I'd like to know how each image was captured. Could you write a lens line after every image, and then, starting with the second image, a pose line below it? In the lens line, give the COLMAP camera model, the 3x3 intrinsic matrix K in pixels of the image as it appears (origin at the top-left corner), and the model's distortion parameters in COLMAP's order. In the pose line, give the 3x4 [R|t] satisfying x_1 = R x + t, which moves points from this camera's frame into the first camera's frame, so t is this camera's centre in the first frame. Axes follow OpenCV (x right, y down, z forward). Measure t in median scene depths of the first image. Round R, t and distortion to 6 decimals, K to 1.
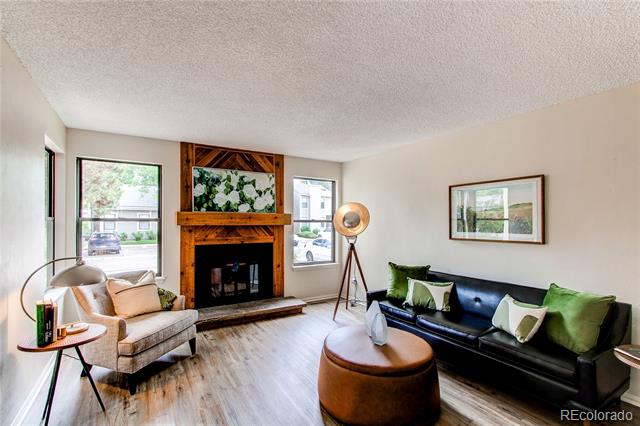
lens RADIAL K [[298.8, 0, 312.4], [0, 298.8, 214.4], [0, 0, 1]] dist [0.003494, 0.000994]
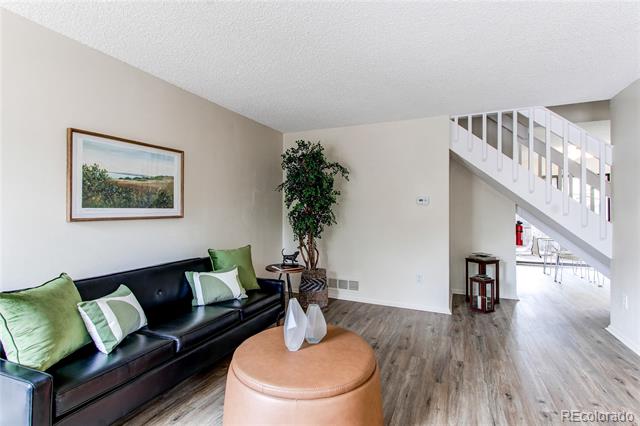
lens RADIAL K [[298.3, 0, 315.6], [0, 298.3, 208.9], [0, 0, 1]] dist [-0.004606, 0.000172]
pose [[-0.548554, 0.000314, 0.836115, -0.235858], [-0.018123, 0.999761, -0.012265, 0.048939], [-0.835919, -0.021881, -0.548417, 0.782790]]
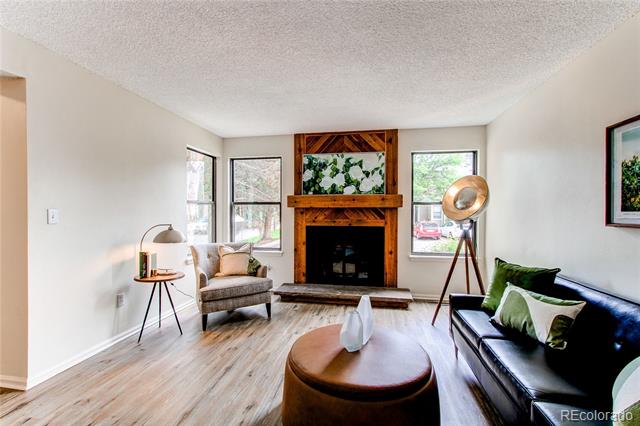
lens RADIAL K [[298.3, 0, 315.6], [0, 298.3, 208.9], [0, 0, 1]] dist [-0.004606, 0.000172]
pose [[0.741596, -0.007416, -0.670806, 0.364501], [0.015033, 0.999872, 0.005565, 0.035117], [0.670679, -0.014212, 0.741612, 0.202140]]
